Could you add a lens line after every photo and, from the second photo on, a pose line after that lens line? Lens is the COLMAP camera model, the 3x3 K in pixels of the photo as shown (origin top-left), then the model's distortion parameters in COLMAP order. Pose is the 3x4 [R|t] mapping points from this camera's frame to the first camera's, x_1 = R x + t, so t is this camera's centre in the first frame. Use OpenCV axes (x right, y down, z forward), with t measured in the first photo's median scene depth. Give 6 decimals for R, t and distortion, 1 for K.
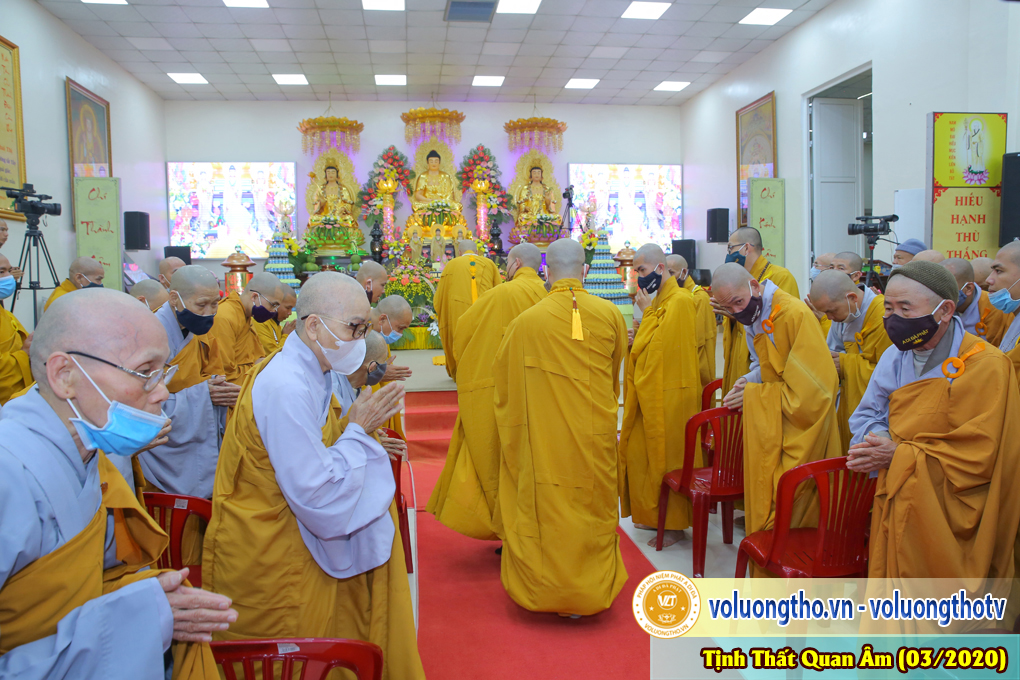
lens RADIAL K [[693.2, 0, 503.7], [0, 693.2, 334.0], [0, 0, 1]] dist [-0.090037, 0.050218]
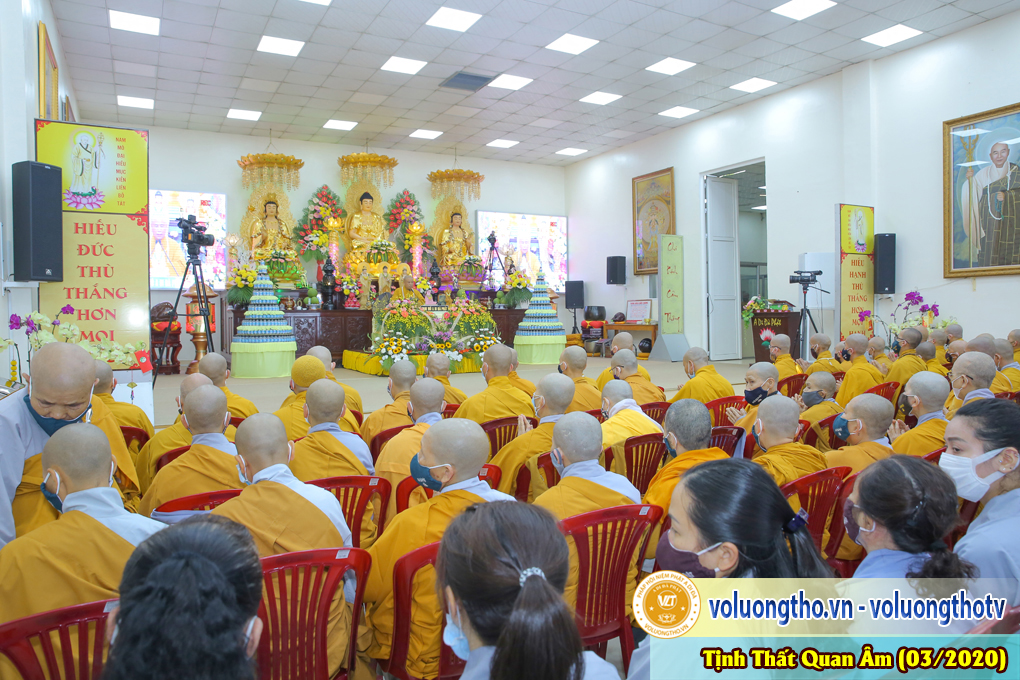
lens RADIAL K [[693.2, 0, 520.7], [0, 693.2, 341.7], [0, 0, 1]] dist [-0.090037, 0.050218]
pose [[0.934131, -0.005845, 0.356882, -0.268771], [0.020591, 0.999083, -0.037531, 0.010350], [-0.356336, 0.042407, 0.933395, -0.073720]]
